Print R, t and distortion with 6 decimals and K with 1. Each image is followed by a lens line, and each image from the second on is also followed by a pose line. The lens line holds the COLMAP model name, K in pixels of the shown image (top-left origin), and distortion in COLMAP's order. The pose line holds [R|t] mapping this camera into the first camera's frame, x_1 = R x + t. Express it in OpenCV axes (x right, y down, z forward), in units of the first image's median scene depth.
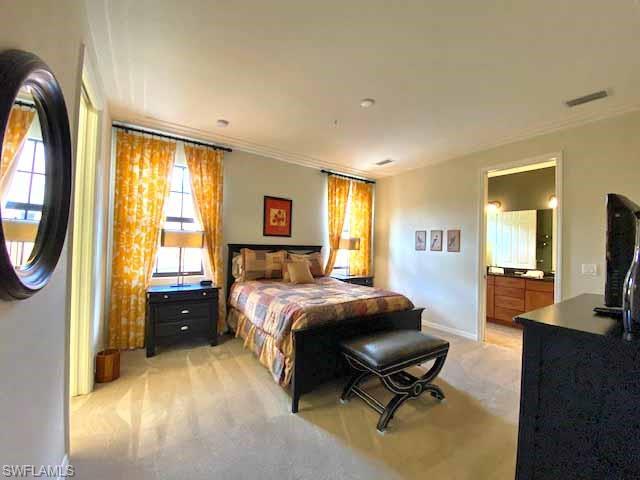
lens RADIAL K [[258.6, 0, 318.0], [0, 258.6, 239.8], [0, 0, 1]] dist [0.000215, -0.002133]
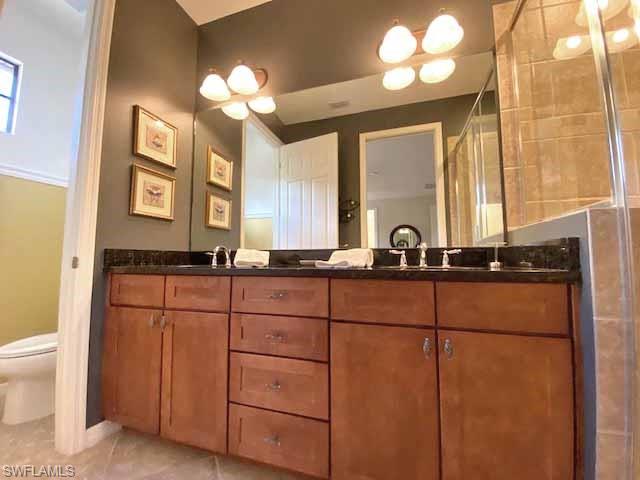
lens RADIAL K [[258.6, 0, 323.6], [0, 258.6, 239.5], [0, 0, 1]] dist [0.000215, -0.002133]
pose [[0.774698, 0.013418, 0.632189, 1.178407], [0.017290, 0.998952, -0.042390, 0.233009], [-0.632095, 0.043770, 0.773653, 1.488070]]
